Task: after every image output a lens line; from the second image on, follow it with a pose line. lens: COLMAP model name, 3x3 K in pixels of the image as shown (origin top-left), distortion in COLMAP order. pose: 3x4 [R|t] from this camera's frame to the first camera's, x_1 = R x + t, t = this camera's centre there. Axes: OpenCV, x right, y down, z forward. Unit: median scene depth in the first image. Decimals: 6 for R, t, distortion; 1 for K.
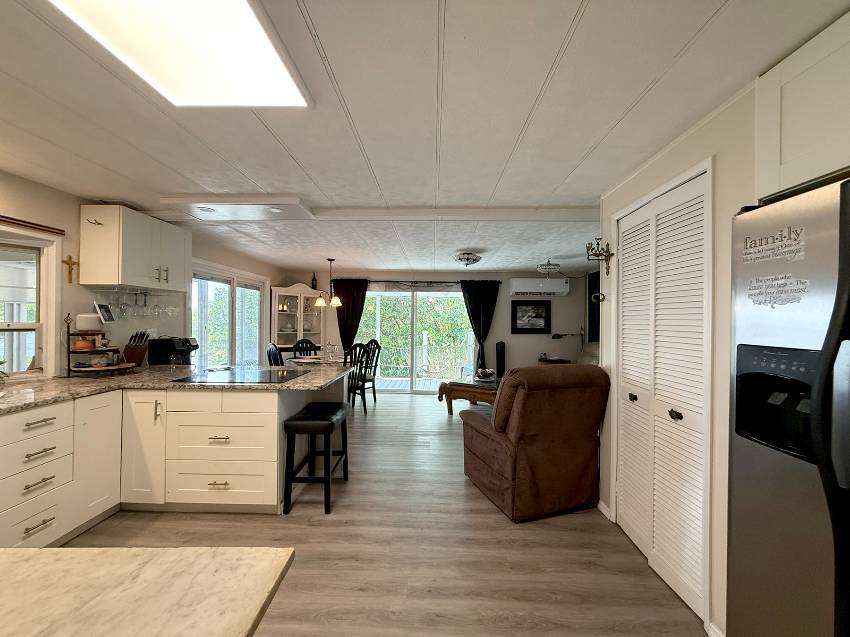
lens RADIAL K [[340.4, 0, 425.9], [0, 340.4, 321.5], [0, 0, 1]] dist [-0.002210, -0.000154]
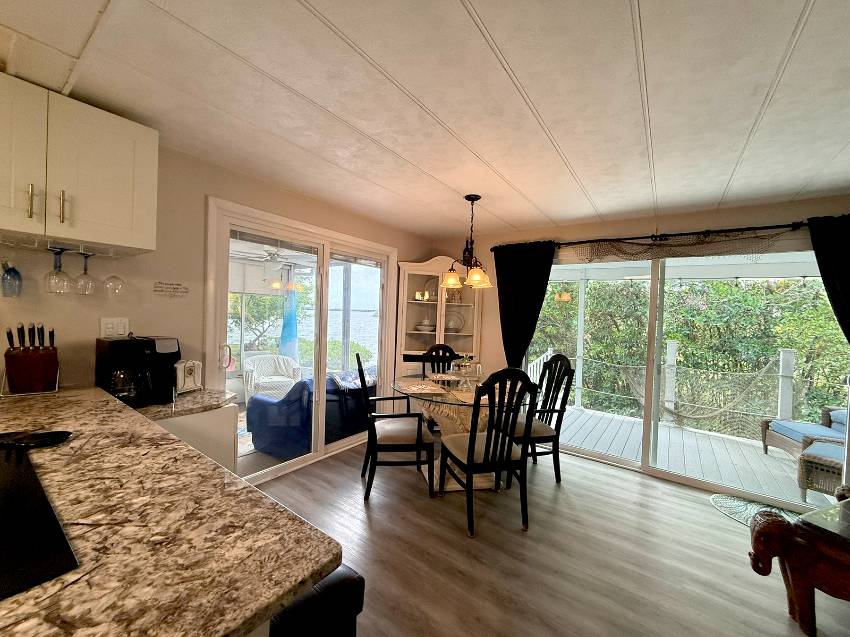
lens RADIAL K [[340.4, 0, 416.9], [0, 340.4, 320.1], [0, 0, 1]] dist [-0.002210, -0.000154]
pose [[0.817117, 0.032361, -0.575563, -0.036566], [-0.028896, 0.999467, 0.015173, 0.000085], [0.575748, 0.004233, 0.817617, 0.449411]]
